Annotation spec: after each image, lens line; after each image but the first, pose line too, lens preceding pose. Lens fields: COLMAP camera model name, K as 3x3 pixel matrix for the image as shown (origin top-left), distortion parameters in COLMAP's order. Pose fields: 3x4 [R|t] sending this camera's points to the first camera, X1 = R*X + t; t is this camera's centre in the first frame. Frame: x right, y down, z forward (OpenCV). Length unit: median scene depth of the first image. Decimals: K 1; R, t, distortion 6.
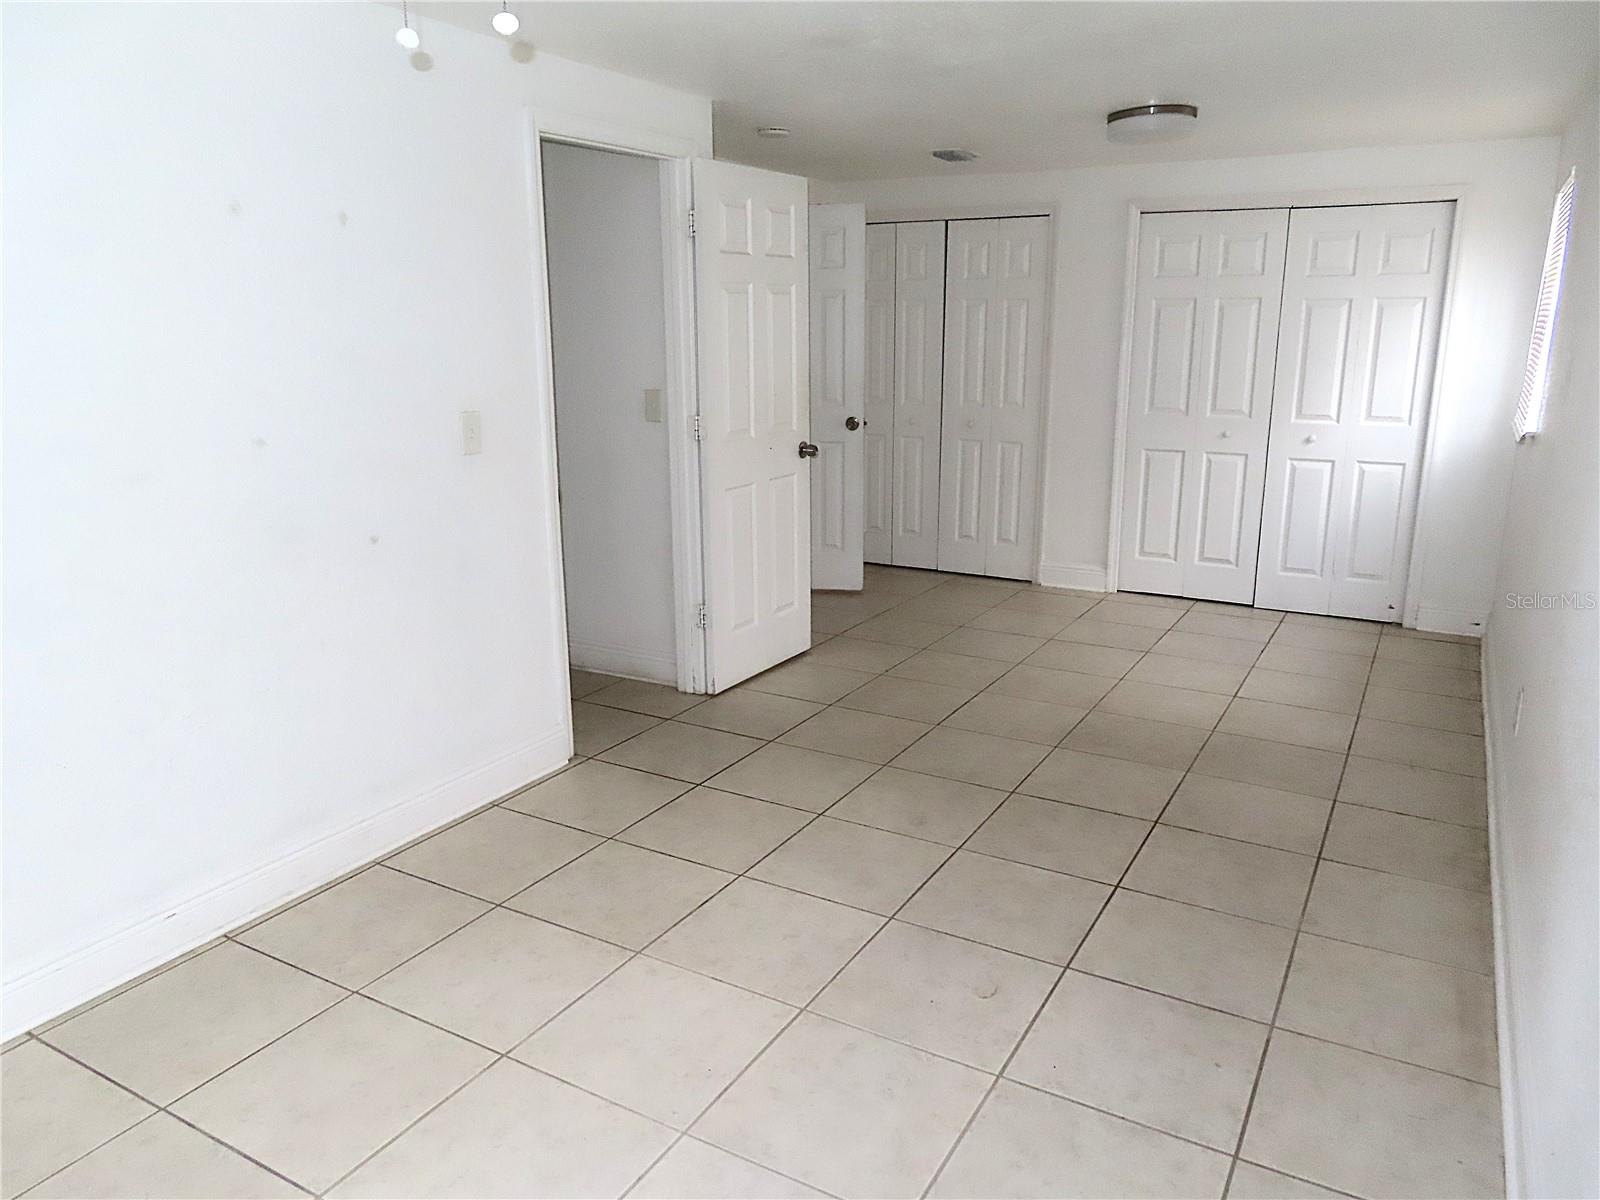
lens RADIAL K [[1139.6, 0, 800.0], [0, 1139.6, 600.0], [0, 0, 1]] dist [-0.011047, 0.007766]
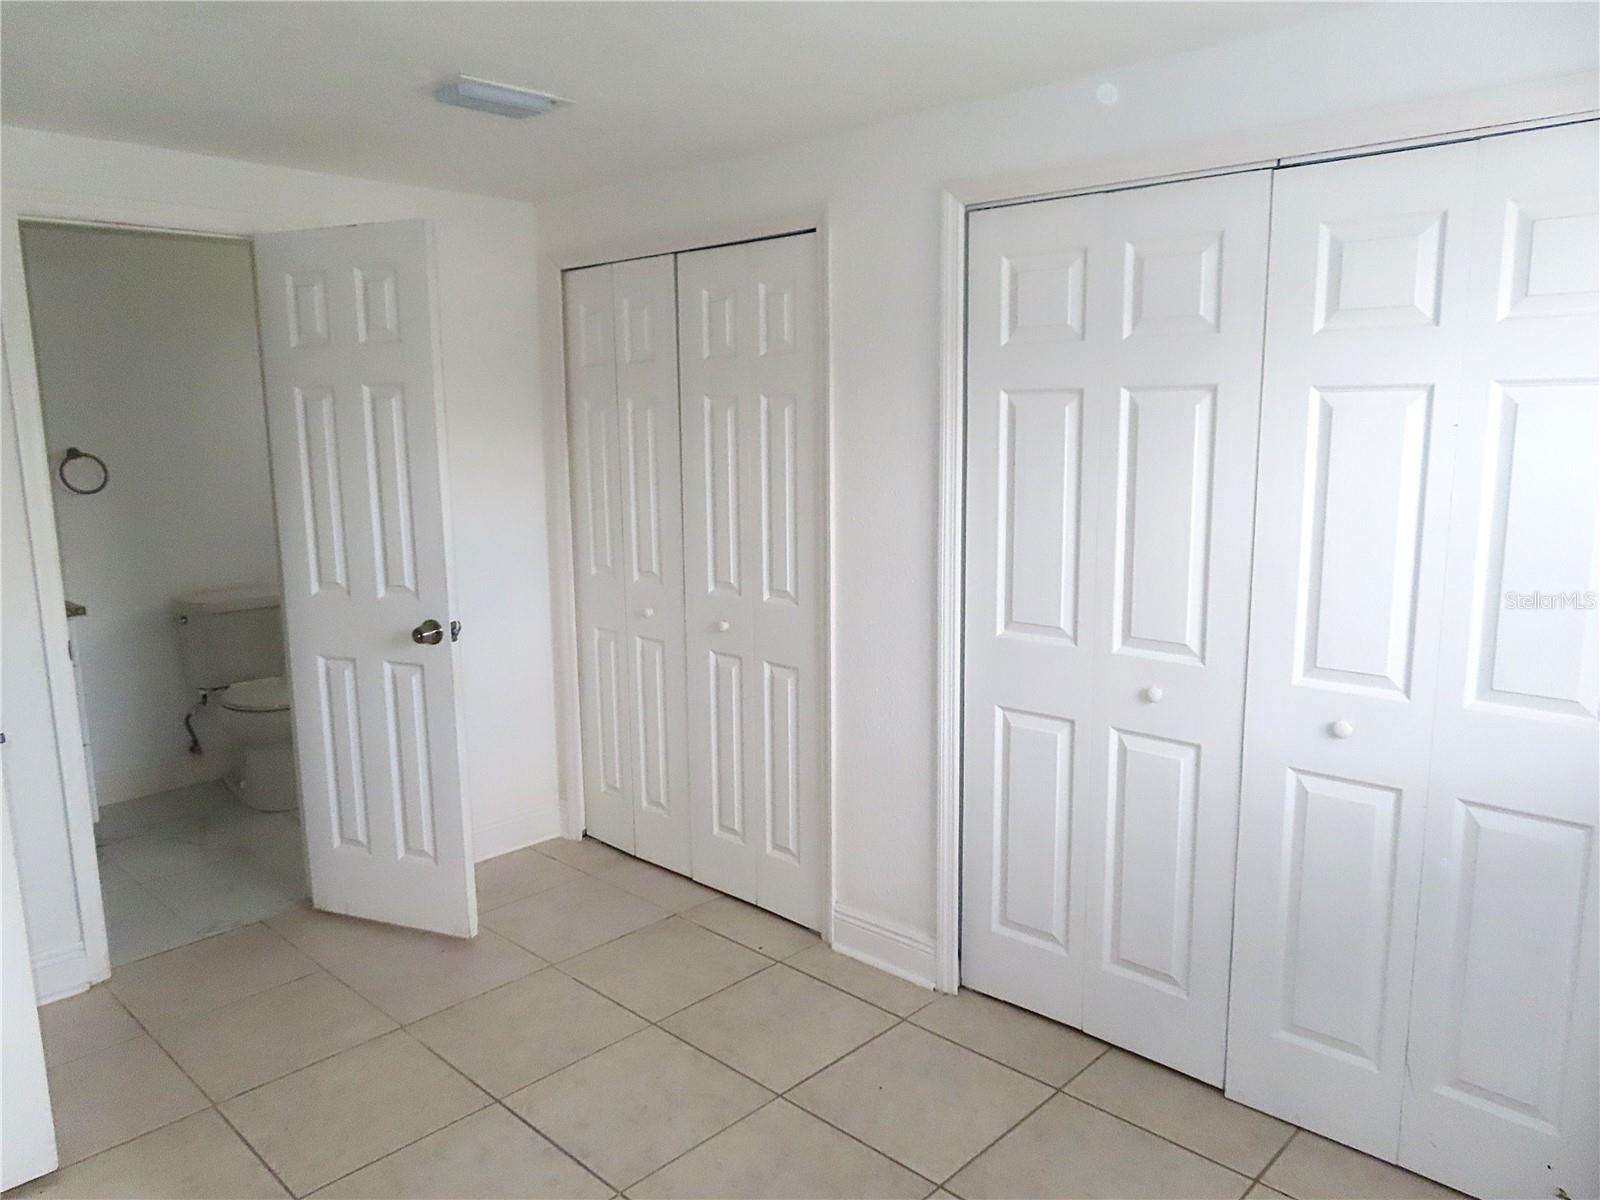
lens RADIAL K [[1139.6, 0, 800.0], [0, 1139.6, 600.0], [0, 0, 1]] dist [-0.011047, 0.007766]
pose [[0.971047, 0.030766, -0.236901, 0.336951], [-0.048883, 0.996279, -0.070984, -0.140862], [0.233835, 0.080509, 0.968937, 0.528817]]
